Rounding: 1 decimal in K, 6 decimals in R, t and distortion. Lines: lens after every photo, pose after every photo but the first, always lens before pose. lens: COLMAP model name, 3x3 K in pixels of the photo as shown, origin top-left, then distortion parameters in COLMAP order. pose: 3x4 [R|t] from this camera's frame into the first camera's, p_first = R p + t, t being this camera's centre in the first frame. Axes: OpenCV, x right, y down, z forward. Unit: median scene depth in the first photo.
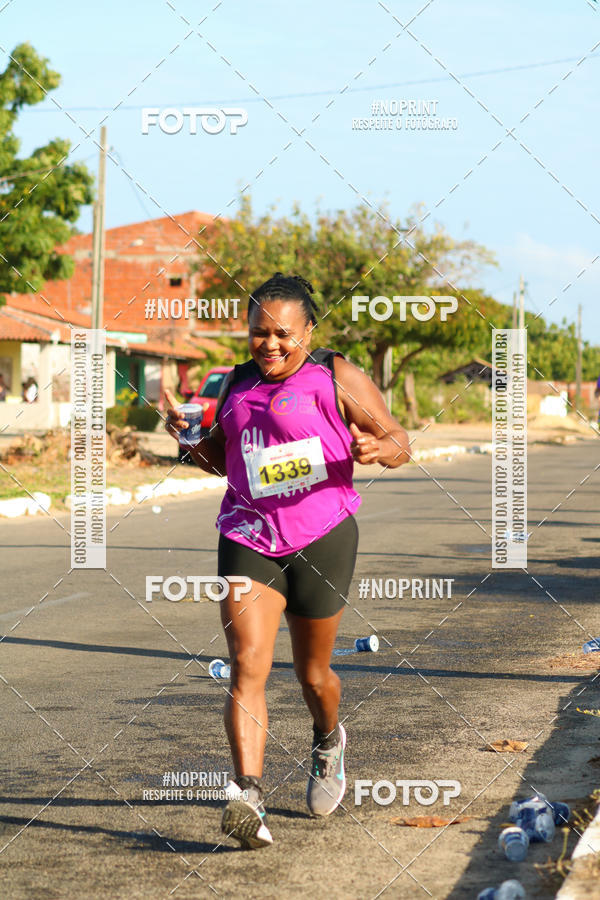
lens RADIAL K [[5481.3, 0, 298.0], [0, 5481.3, 449.9], [0, 0, 1]] dist [1.053993, 0.000000]
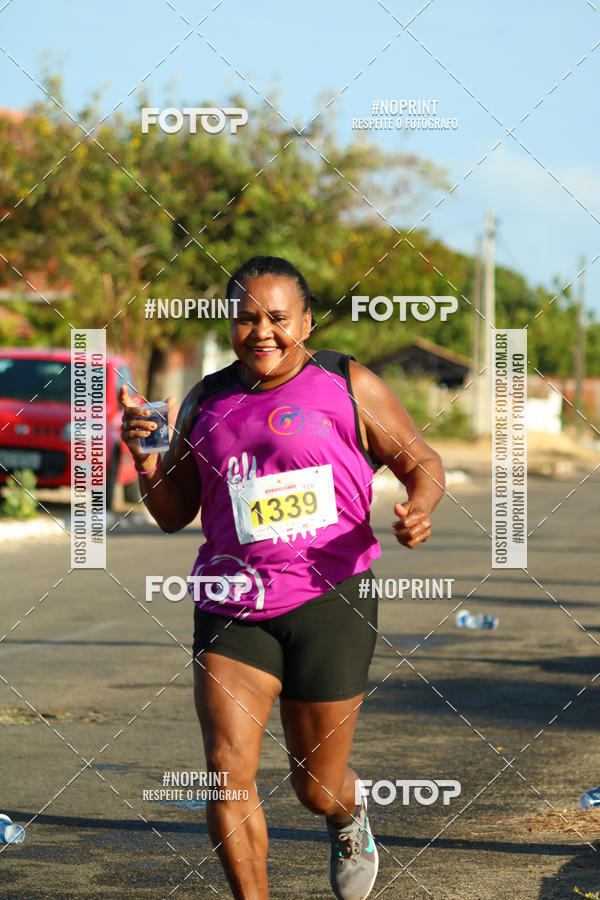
lens RADIAL K [[5481.3, 0, 300.6], [0, 5481.3, 441.6], [0, 0, 1]] dist [1.053993, 0.000000]
pose [[0.999930, 0.011850, -0.000230, 0.019323], [-0.011850, 0.999927, -0.002161, -0.003497], [0.000204, 0.002164, 0.999998, 0.369774]]
